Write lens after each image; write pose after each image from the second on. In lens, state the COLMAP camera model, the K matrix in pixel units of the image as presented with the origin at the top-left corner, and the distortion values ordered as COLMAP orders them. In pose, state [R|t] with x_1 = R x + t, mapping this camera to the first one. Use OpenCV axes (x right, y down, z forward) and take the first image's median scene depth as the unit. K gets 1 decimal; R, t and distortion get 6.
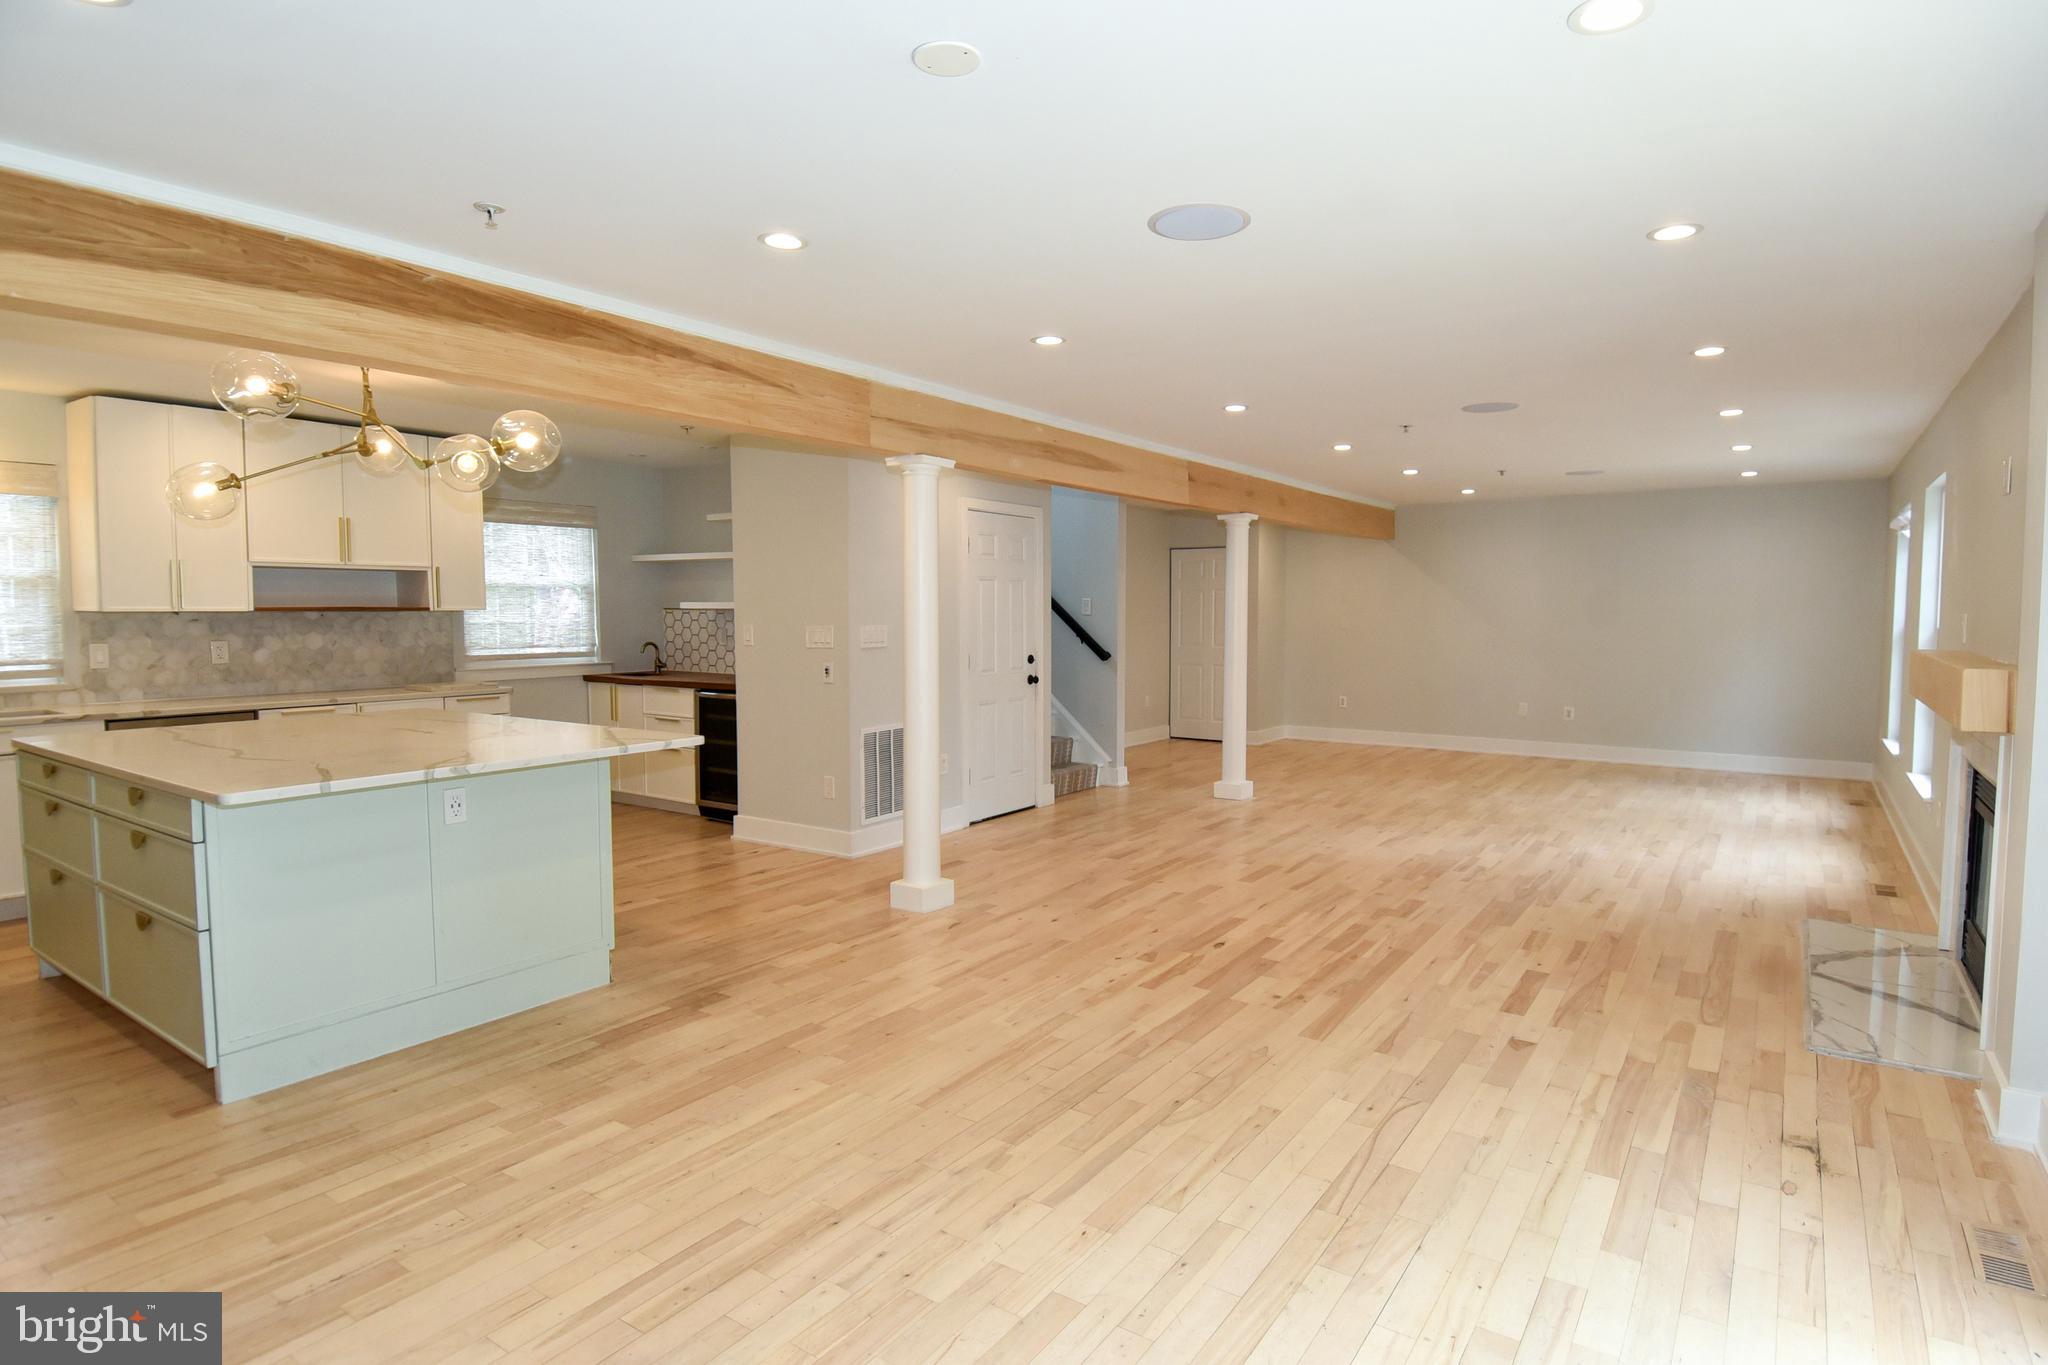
lens RADIAL K [[1062.2, 0, 1046.8], [0, 1062.2, 675.6], [0, 0, 1]] dist [0.046416, -0.052040]
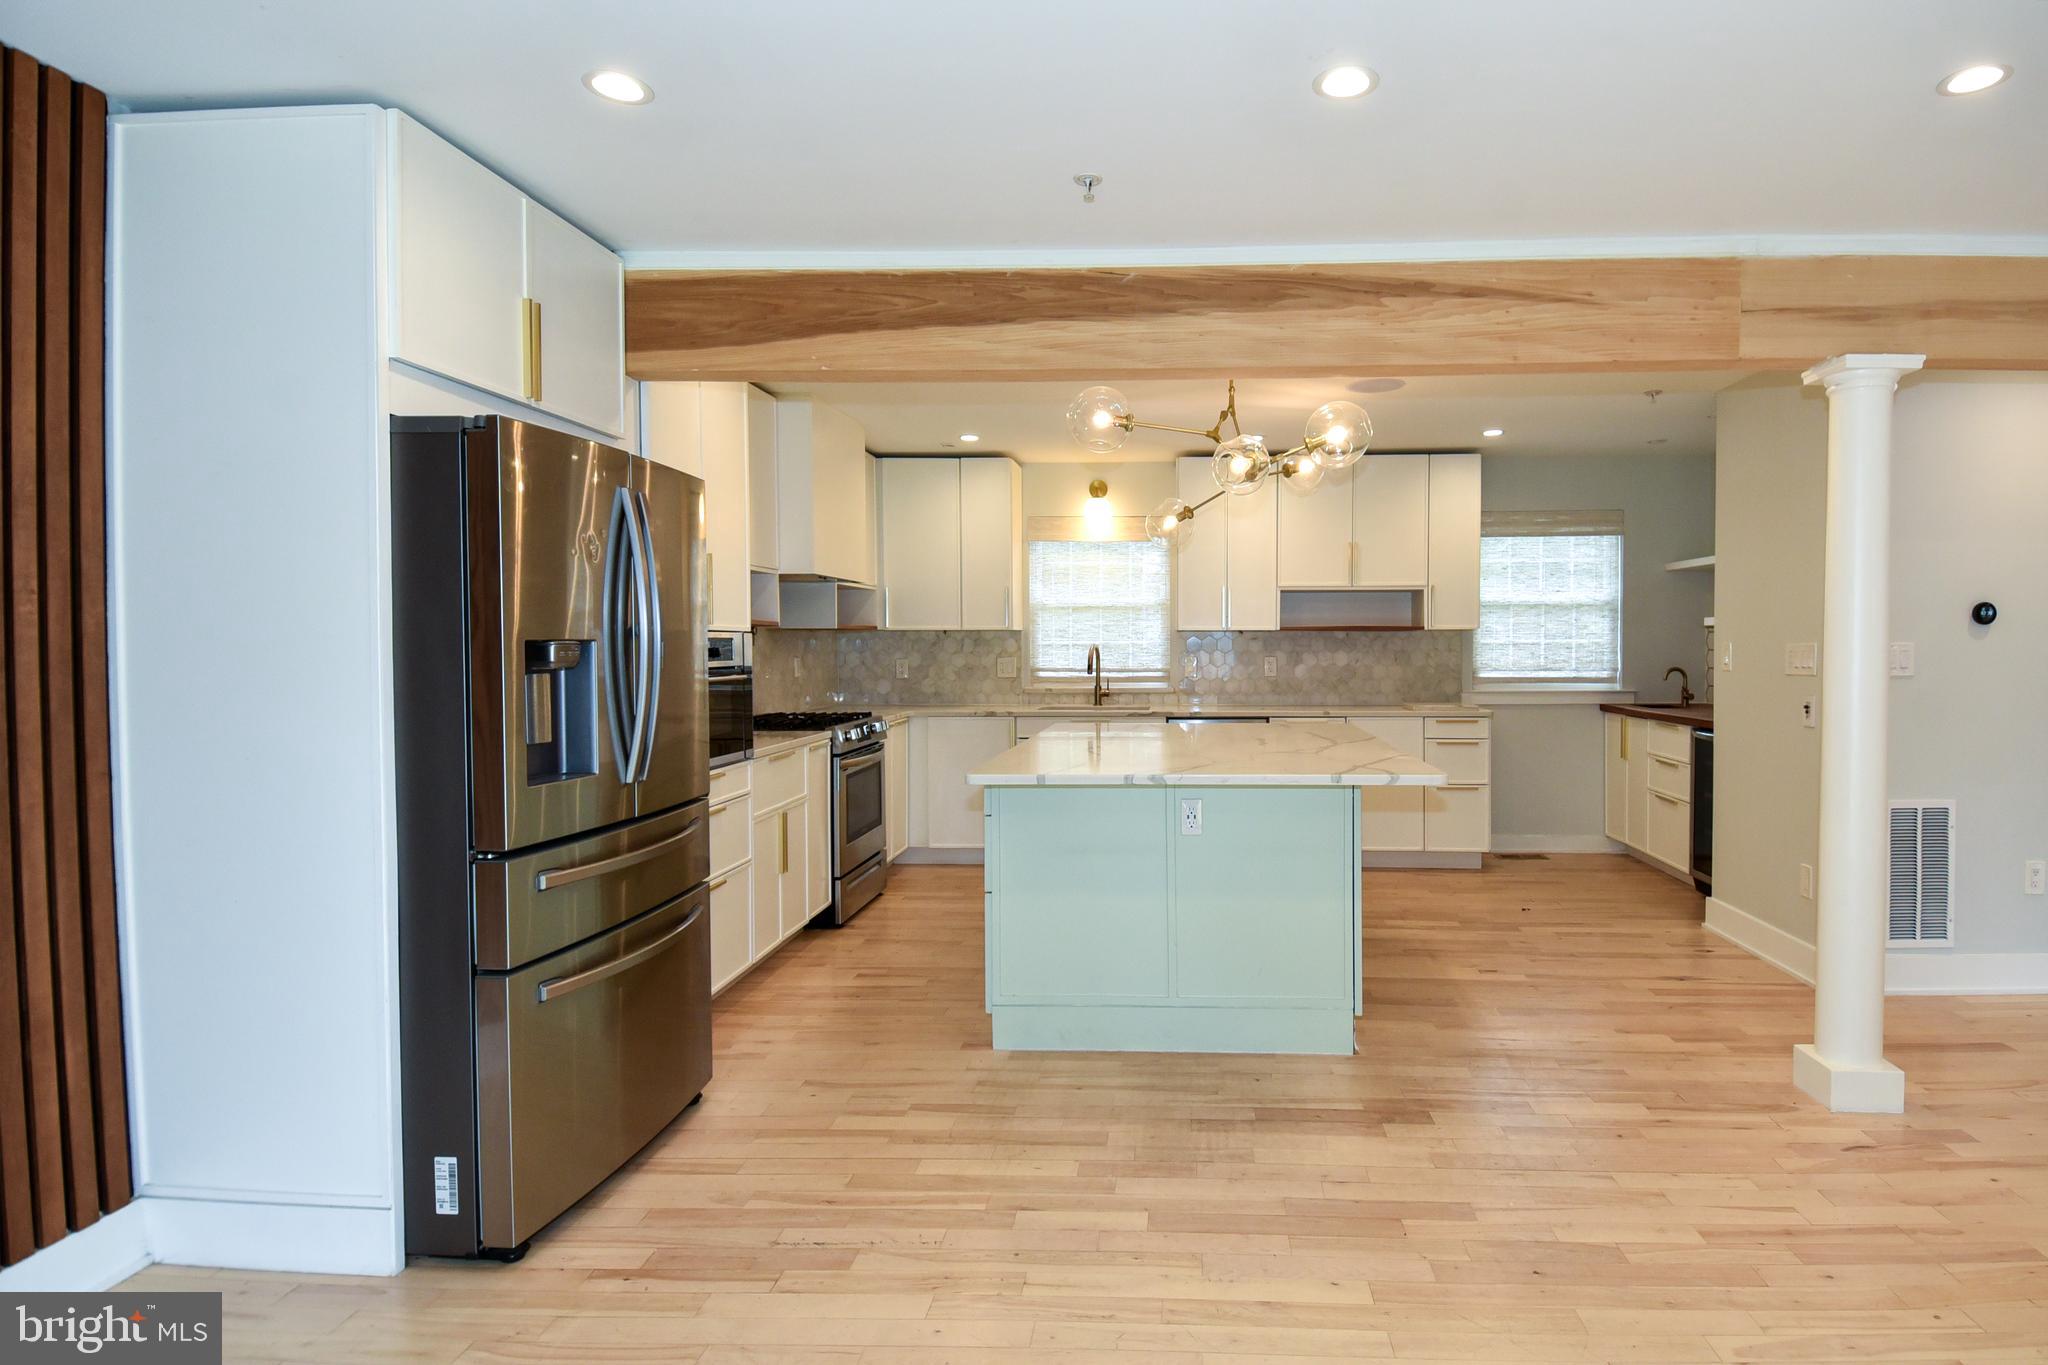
lens RADIAL K [[1097.0, 0, 1114.0], [0, 1097.0, 667.7], [0, 0, 1]] dist [0.050219, -0.057067]
pose [[0.540509, 0.020967, -0.841077, 0.188964], [-0.053529, 0.998521, -0.009509, -0.000150], [0.839633, 0.050162, 0.540832, 0.306433]]
